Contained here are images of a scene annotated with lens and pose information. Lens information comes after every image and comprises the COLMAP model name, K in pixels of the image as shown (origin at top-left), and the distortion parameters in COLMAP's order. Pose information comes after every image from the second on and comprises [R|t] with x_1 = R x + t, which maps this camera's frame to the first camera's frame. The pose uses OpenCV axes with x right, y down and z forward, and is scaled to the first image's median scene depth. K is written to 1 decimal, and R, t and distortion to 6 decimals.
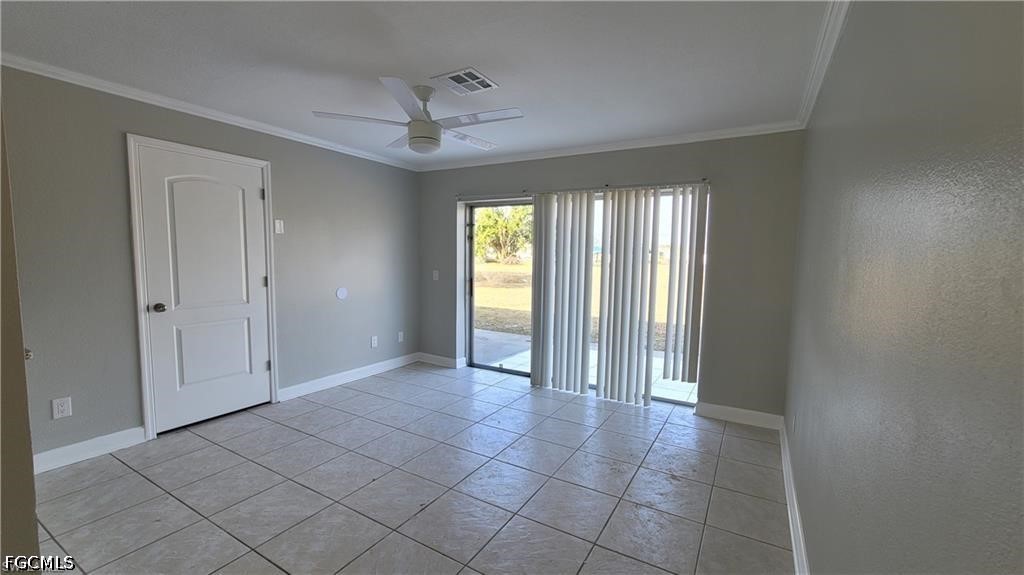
lens RADIAL K [[415.2, 0, 509.0], [0, 415.2, 288.4], [0, 0, 1]] dist [-0.003316, -0.000176]
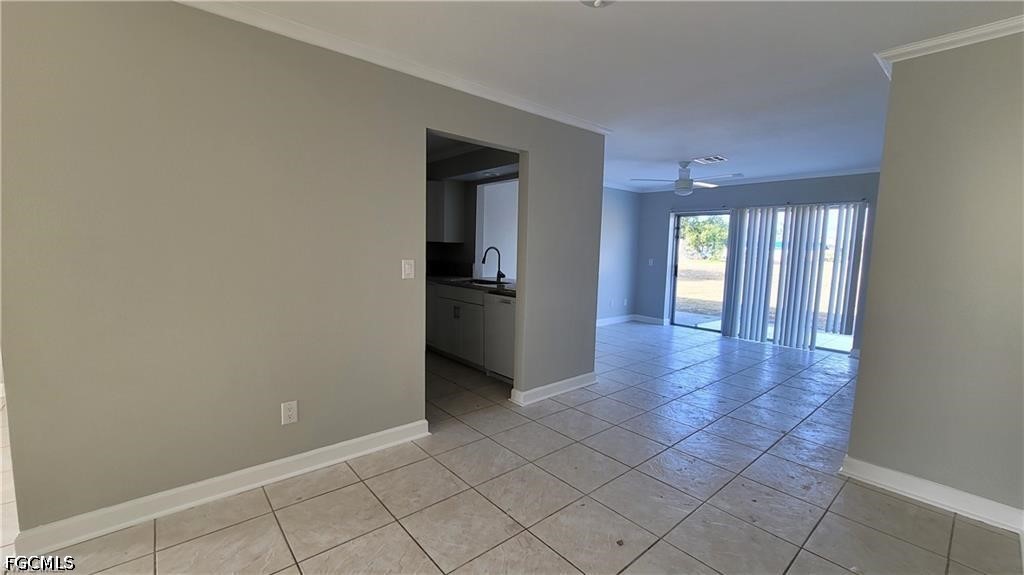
lens RADIAL K [[415.2, 0, 512.2], [0, 415.2, 287.8], [0, 0, 1]] dist [-0.003316, -0.000176]
pose [[0.935302, 0.045904, -0.350862, -0.146008], [-0.046026, 0.998908, 0.007996, 0.087607], [0.350846, 0.008671, 0.936393, -0.698685]]
